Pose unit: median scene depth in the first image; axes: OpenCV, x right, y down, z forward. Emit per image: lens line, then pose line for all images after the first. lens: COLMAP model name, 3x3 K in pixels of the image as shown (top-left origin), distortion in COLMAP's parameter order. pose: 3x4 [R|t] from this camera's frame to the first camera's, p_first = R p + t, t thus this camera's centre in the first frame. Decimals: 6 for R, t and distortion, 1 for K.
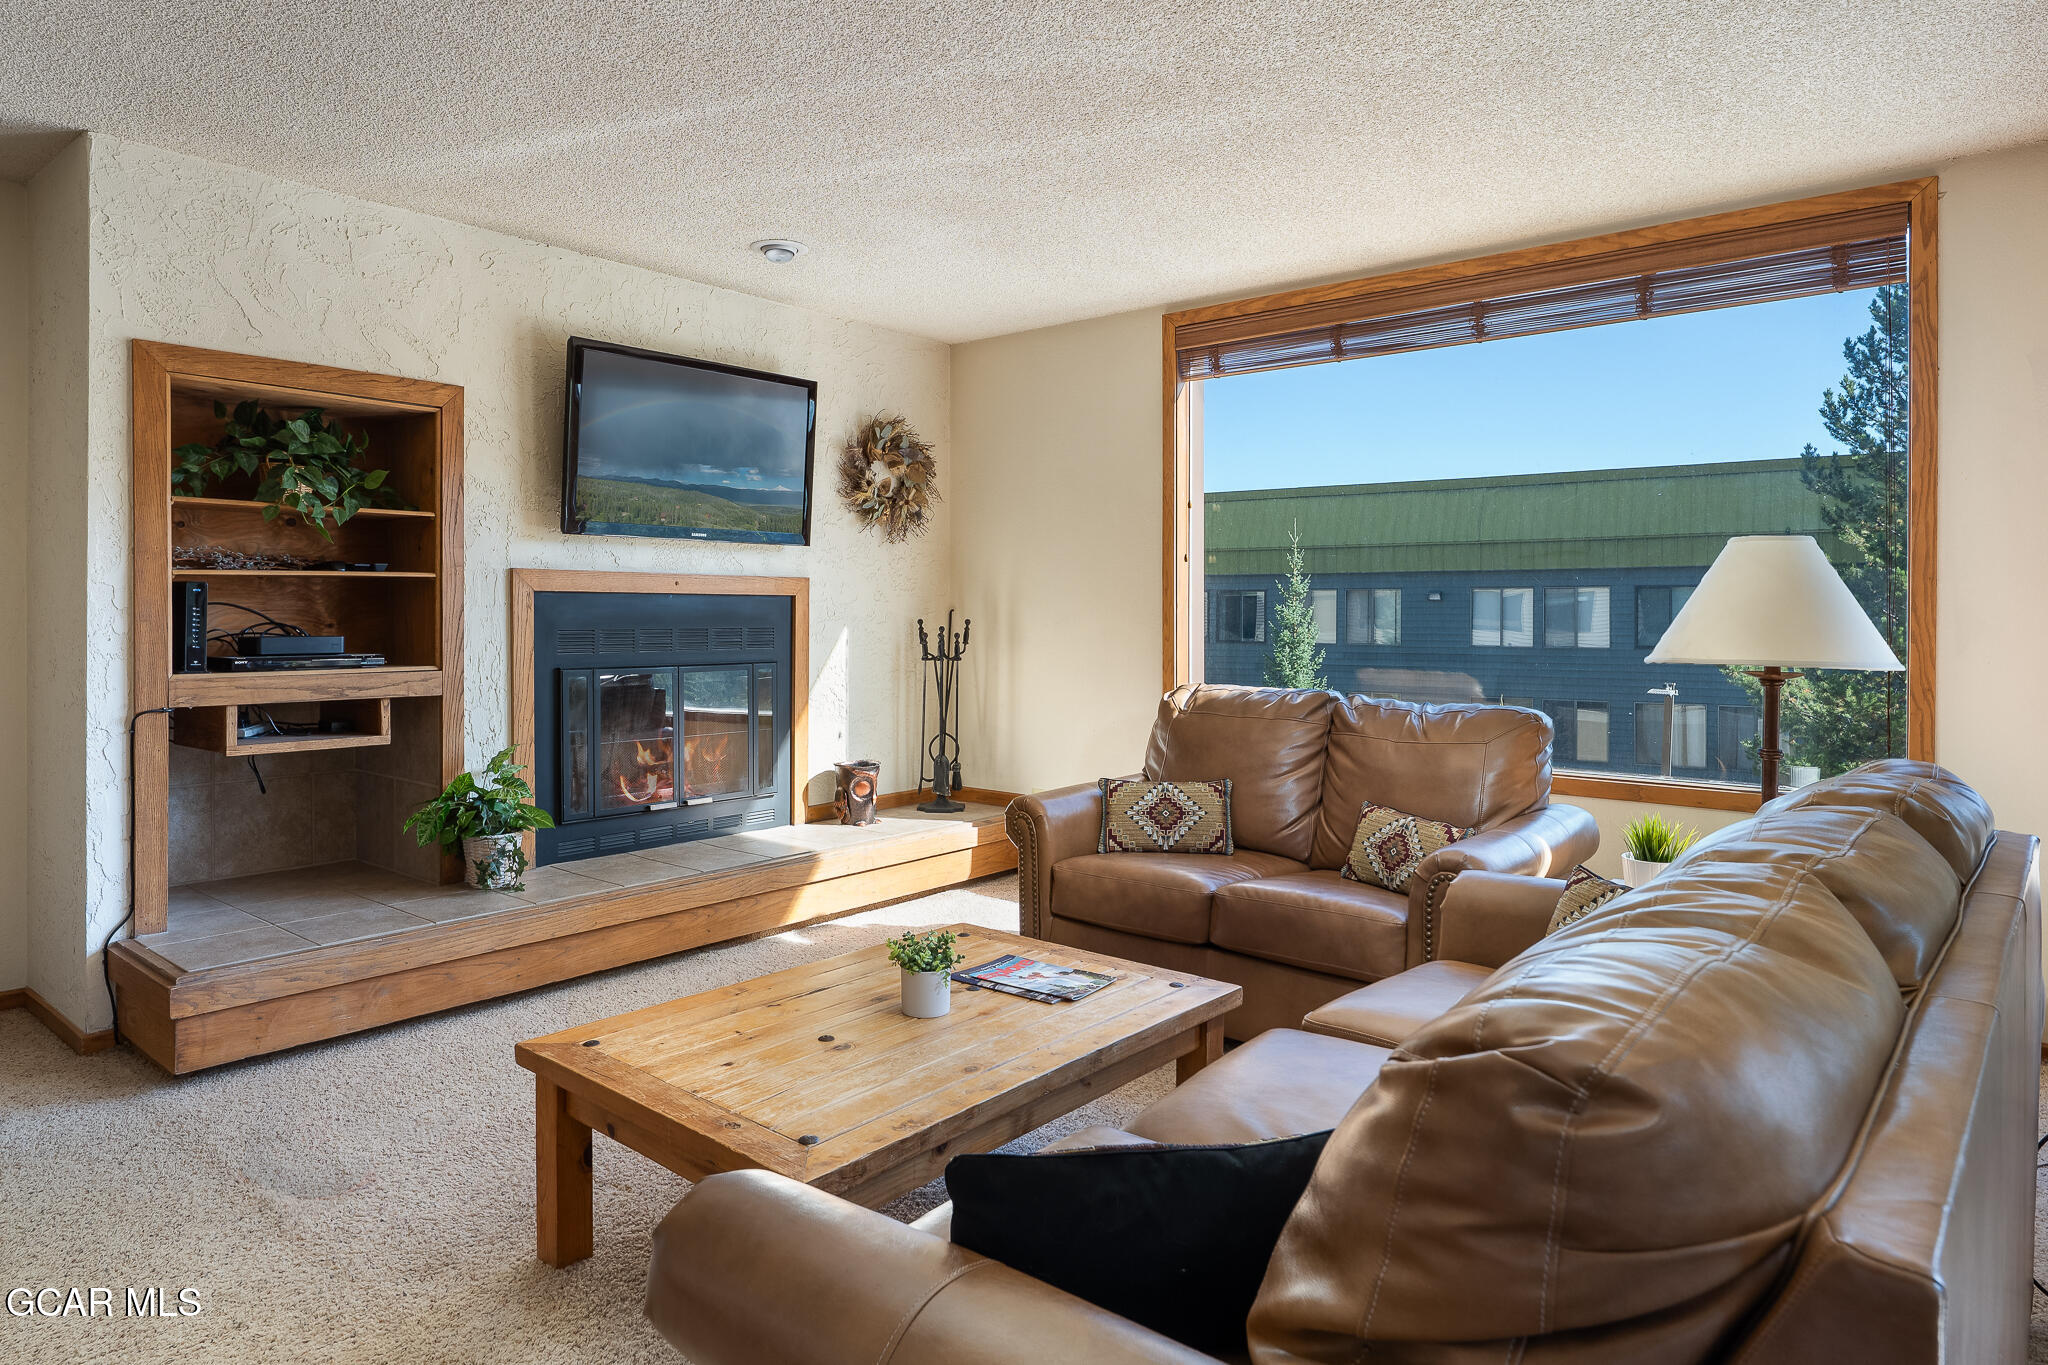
lens RADIAL K [[1215.8, 0, 1021.8], [0, 1215.8, 617.4], [0, 0, 1]] dist [-0.001685, 0.000203]
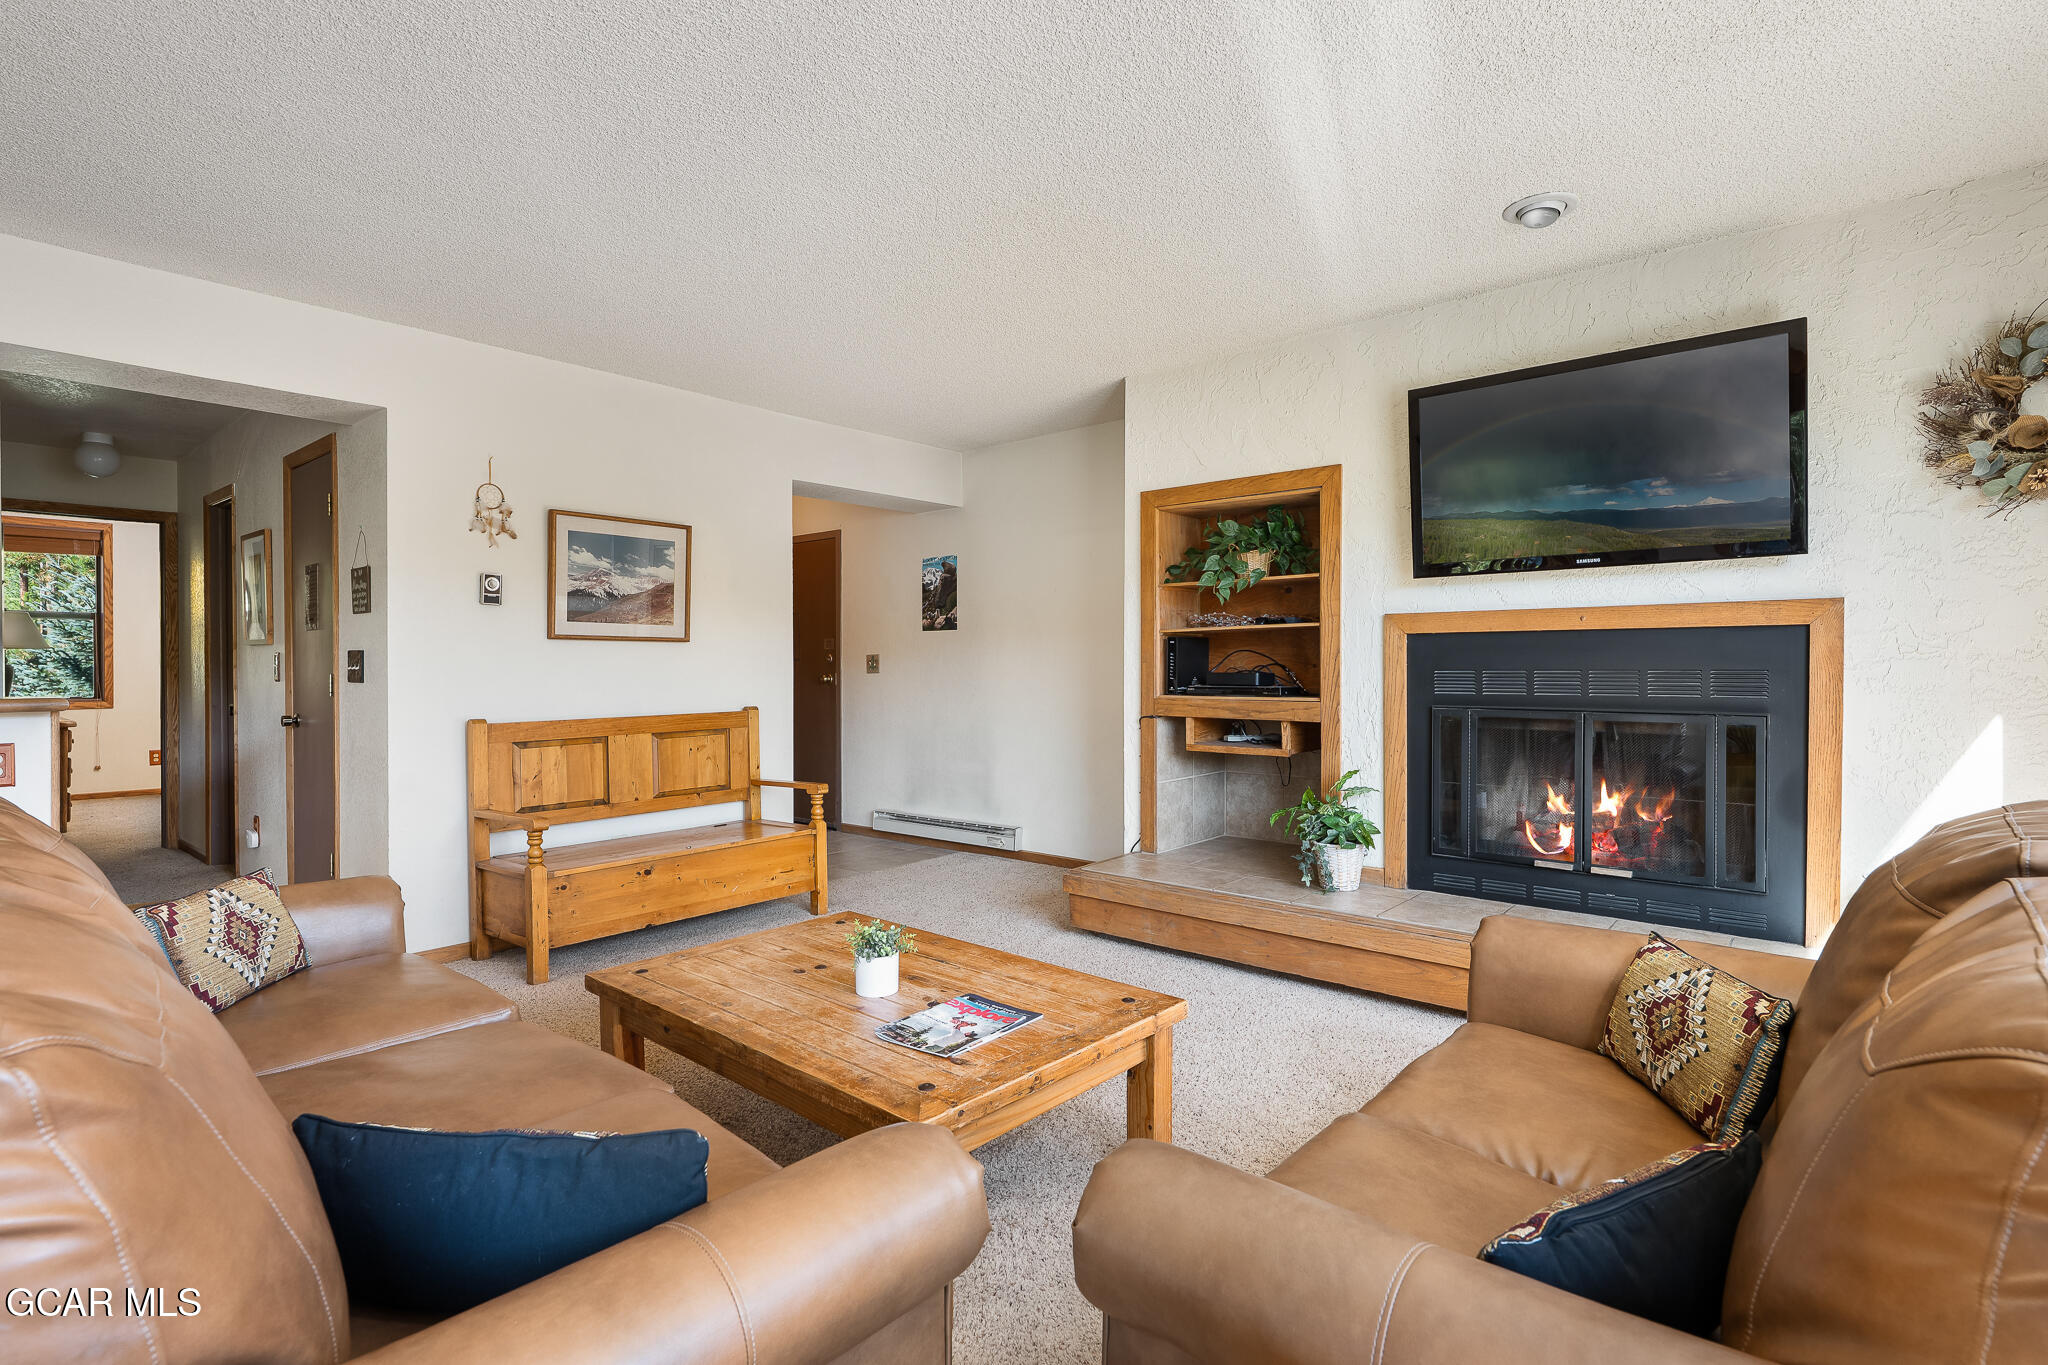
lens RADIAL K [[996.7, 0, 1024.0], [0, 996.7, 682.5], [0, 0, 1]] dist [0.003017, 0.000240]
pose [[-0.024202, 0.009741, -0.999660, 0.531639], [-0.004200, 0.999943, 0.009845, 0.015559], [0.999698, 0.004437, -0.024160, 0.725814]]
